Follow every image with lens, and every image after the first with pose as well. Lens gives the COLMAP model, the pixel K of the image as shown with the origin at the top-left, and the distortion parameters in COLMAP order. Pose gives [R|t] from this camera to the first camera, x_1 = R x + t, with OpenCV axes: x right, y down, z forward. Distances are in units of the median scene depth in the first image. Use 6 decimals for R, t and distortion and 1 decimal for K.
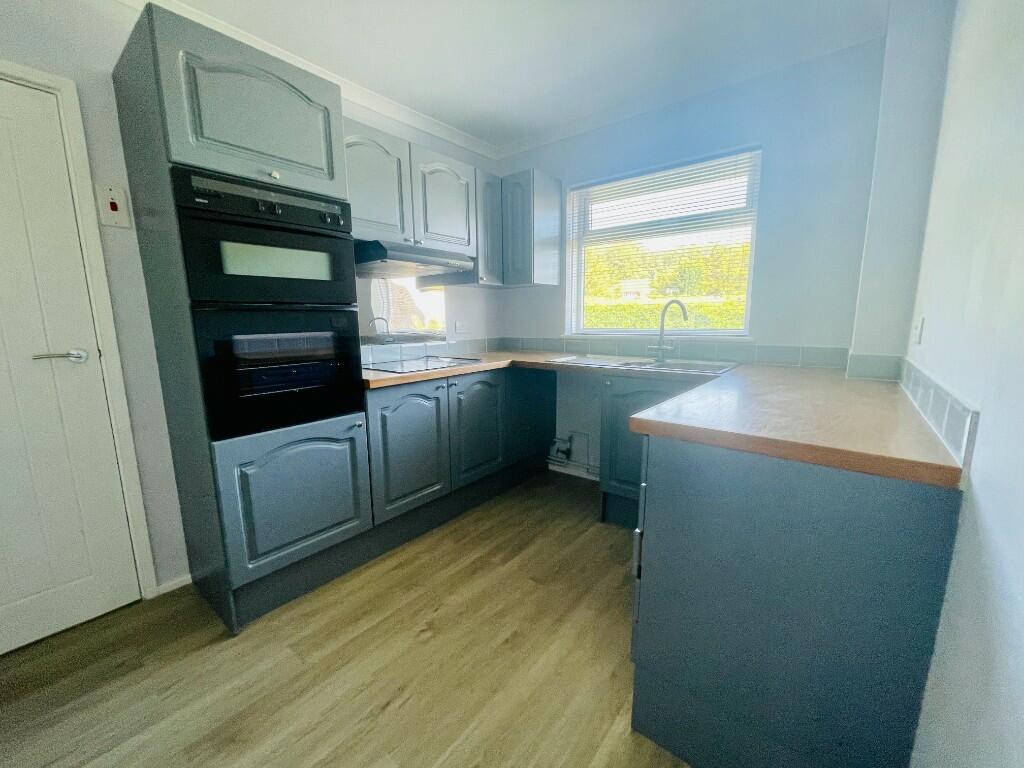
lens RADIAL K [[416.2, 0, 509.6], [0, 416.2, 387.0], [0, 0, 1]] dist [0.000286, -0.000316]
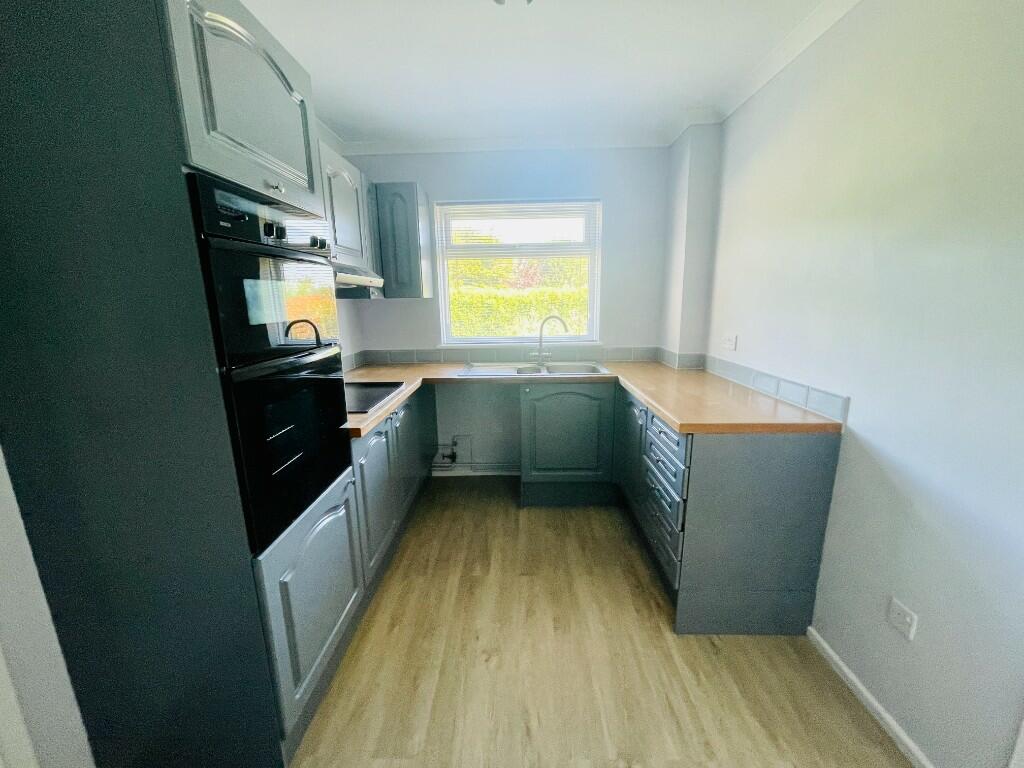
lens RADIAL K [[416.2, 0, 509.0], [0, 416.2, 385.5], [0, 0, 1]] dist [0.000286, -0.000316]
pose [[0.794240, -0.127270, 0.594125, -0.443925], [0.108200, 0.991813, 0.067817, -0.096263], [-0.597892, 0.010421, 0.801509, 0.087217]]
